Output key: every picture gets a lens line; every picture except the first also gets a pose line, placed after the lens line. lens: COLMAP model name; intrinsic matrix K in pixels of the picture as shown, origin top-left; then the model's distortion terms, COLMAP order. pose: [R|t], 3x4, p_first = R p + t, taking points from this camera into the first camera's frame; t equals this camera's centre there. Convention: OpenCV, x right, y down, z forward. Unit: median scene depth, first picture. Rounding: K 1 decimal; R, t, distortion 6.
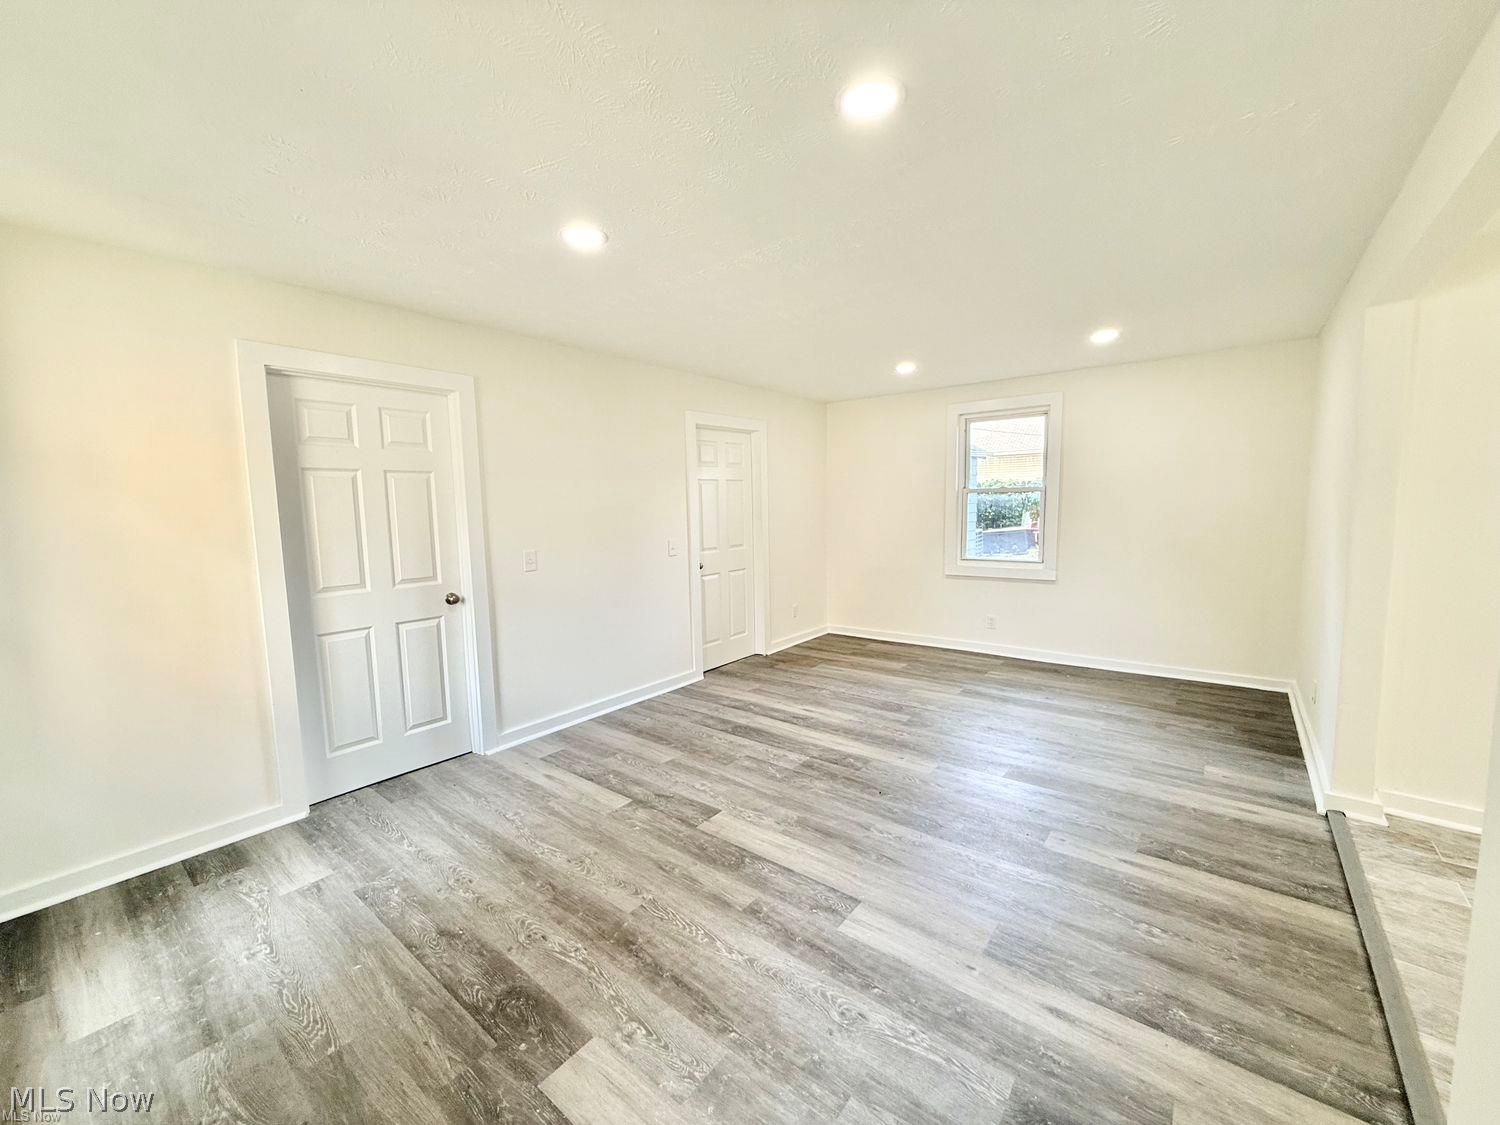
lens RADIAL K [[598.1, 0, 746.9], [0, 598.1, 560.9], [0, 0, 1]] dist [0.000241, -0.000615]
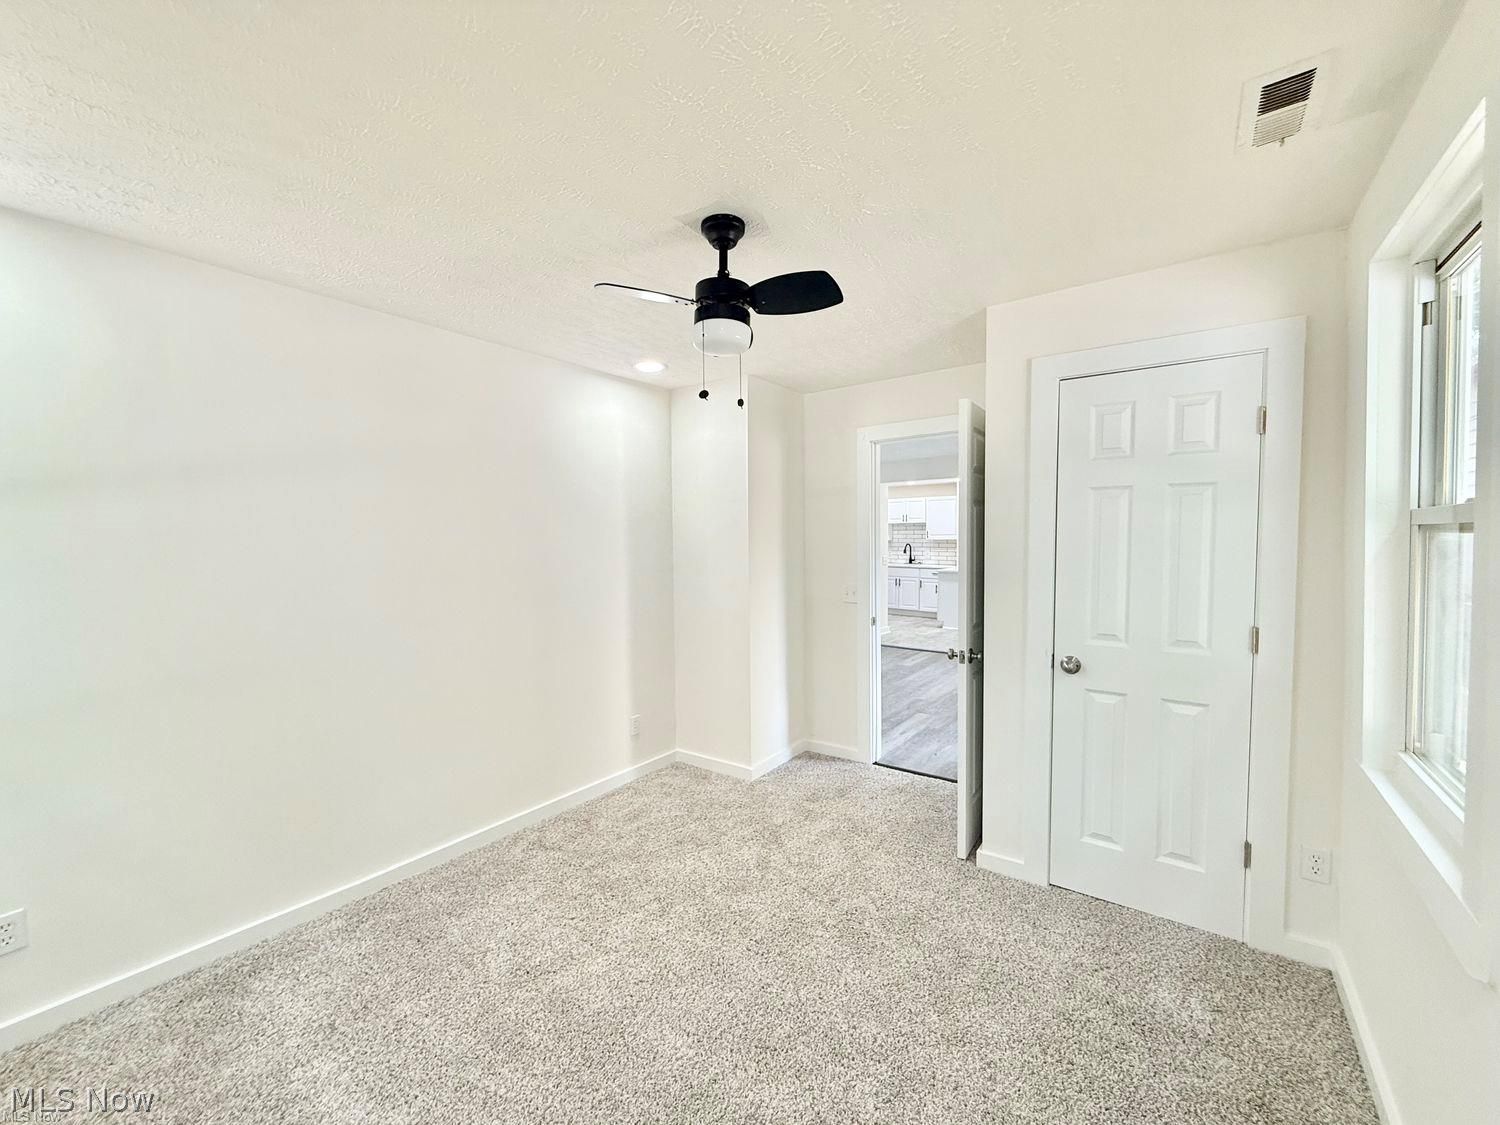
lens RADIAL K [[598.1, 0, 746.9], [0, 598.1, 560.9], [0, 0, 1]] dist [0.000241, -0.000615]
pose [[-0.031300, -0.017323, 0.999360, -1.871354], [0.107979, 0.993939, 0.020611, -0.116947], [-0.993660, 0.108555, -0.029240, 1.488822]]
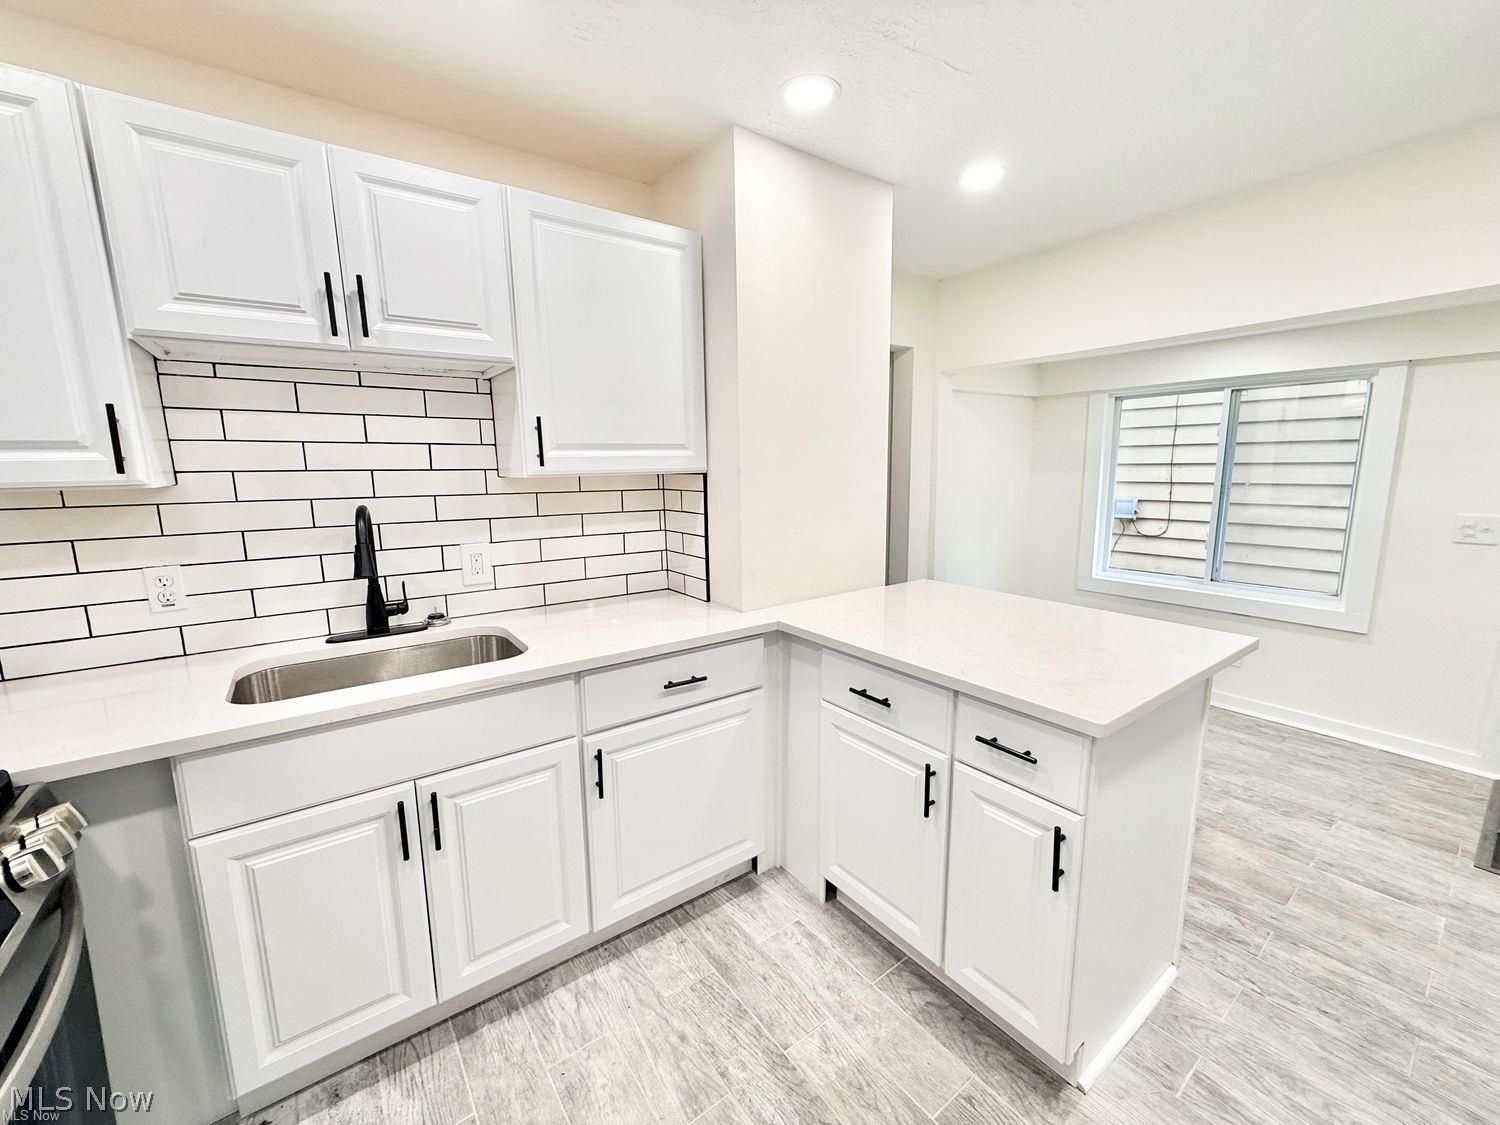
lens RADIAL K [[598.1, 0, 746.9], [0, 598.1, 560.9], [0, 0, 1]] dist [0.000241, -0.000615]
pose [[-0.962859, -0.004679, 0.269963, 1.416446], [0.063693, 0.967696, 0.243943, -0.099350], [-0.262384, 0.252078, -0.931457, 0.774276]]
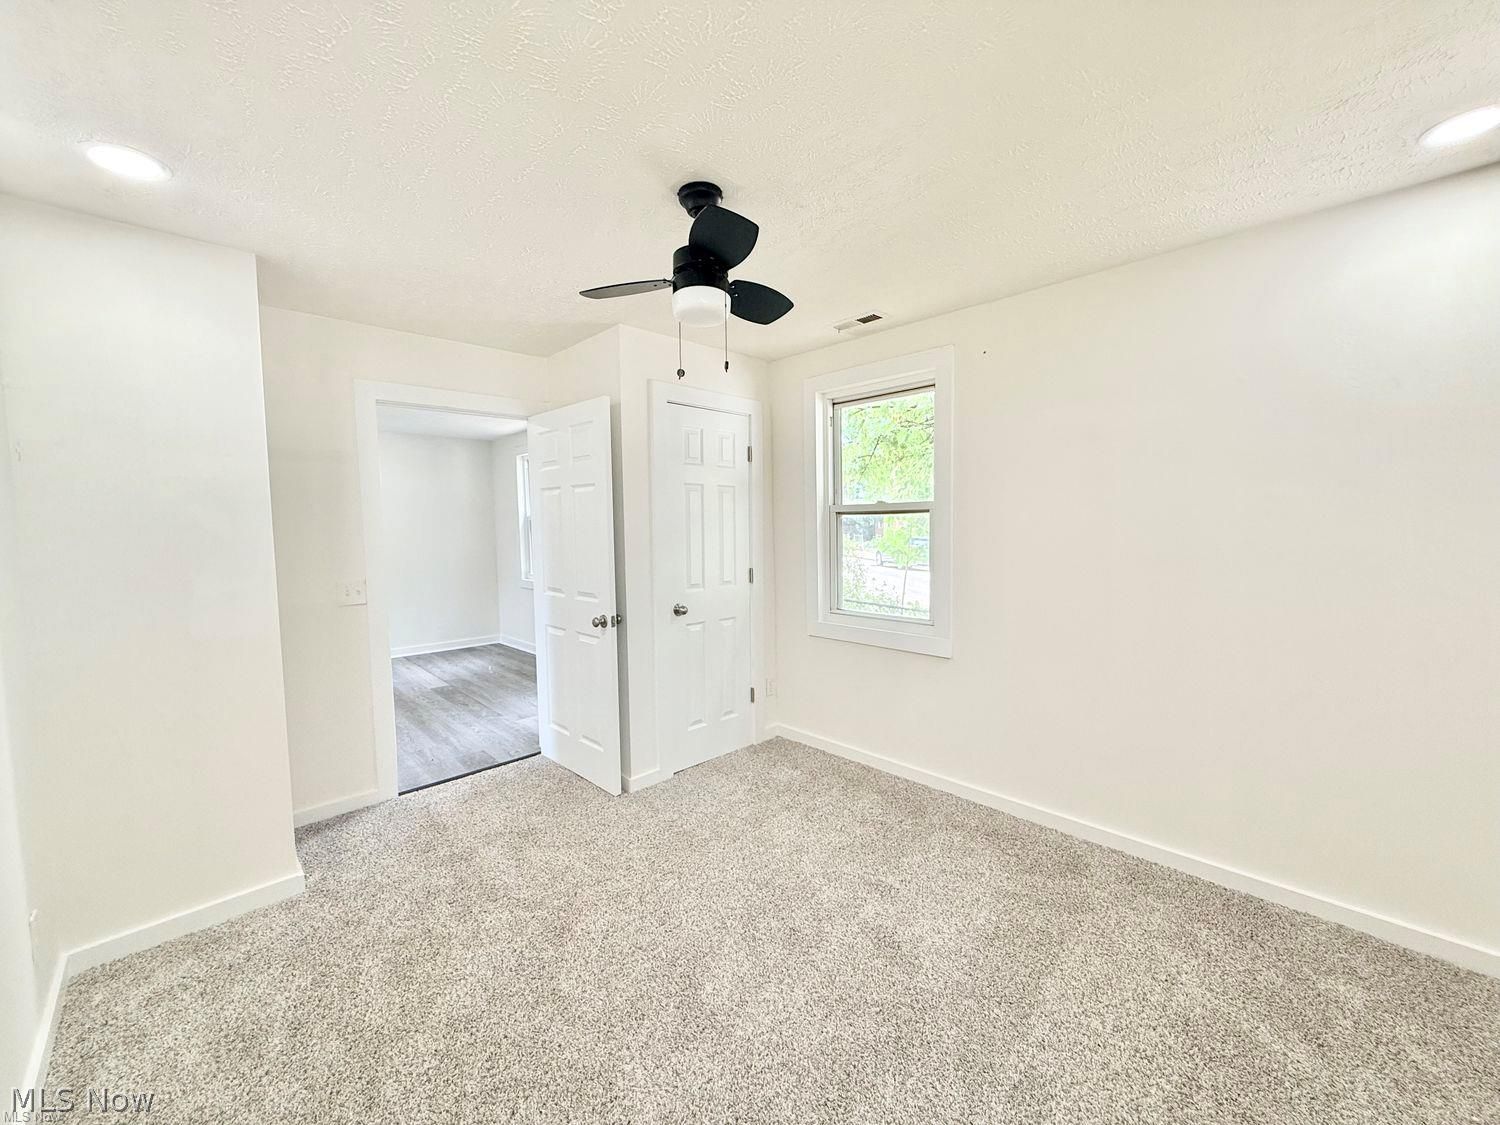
lens RADIAL K [[592.9, 0, 750.0], [0, 592.9, 562.5], [0, 0, 1]] dist [-0.012664, -0.000330]
pose [[-0.990599, 0.024076, 0.134661, -1.353789], [0.045686, 0.986096, 0.159774, -0.174113], [-0.128942, 0.164424, -0.977926, 2.118124]]
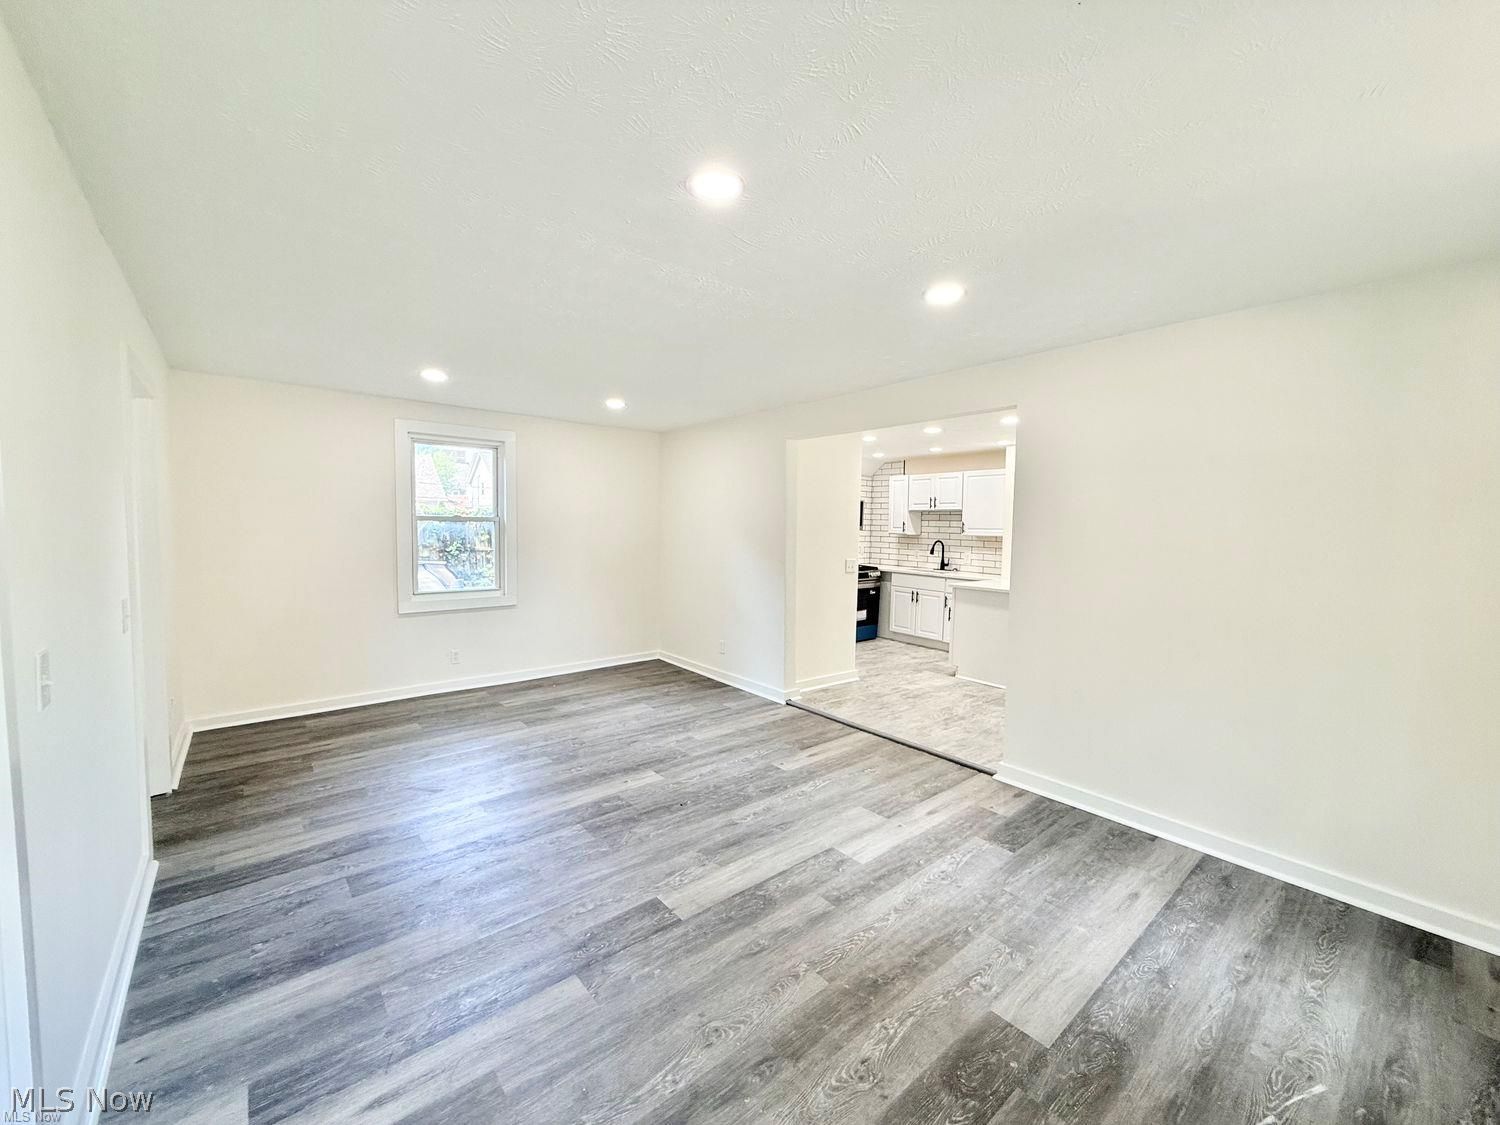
lens RADIAL K [[598.1, 0, 746.9], [0, 598.1, 560.9], [0, 0, 1]] dist [0.000241, -0.000615]
pose [[0.196123, -0.031173, 0.980084, -0.792596], [0.076689, 0.996921, 0.016362, -0.054765], [-0.977576, 0.071952, 0.197910, 0.650273]]
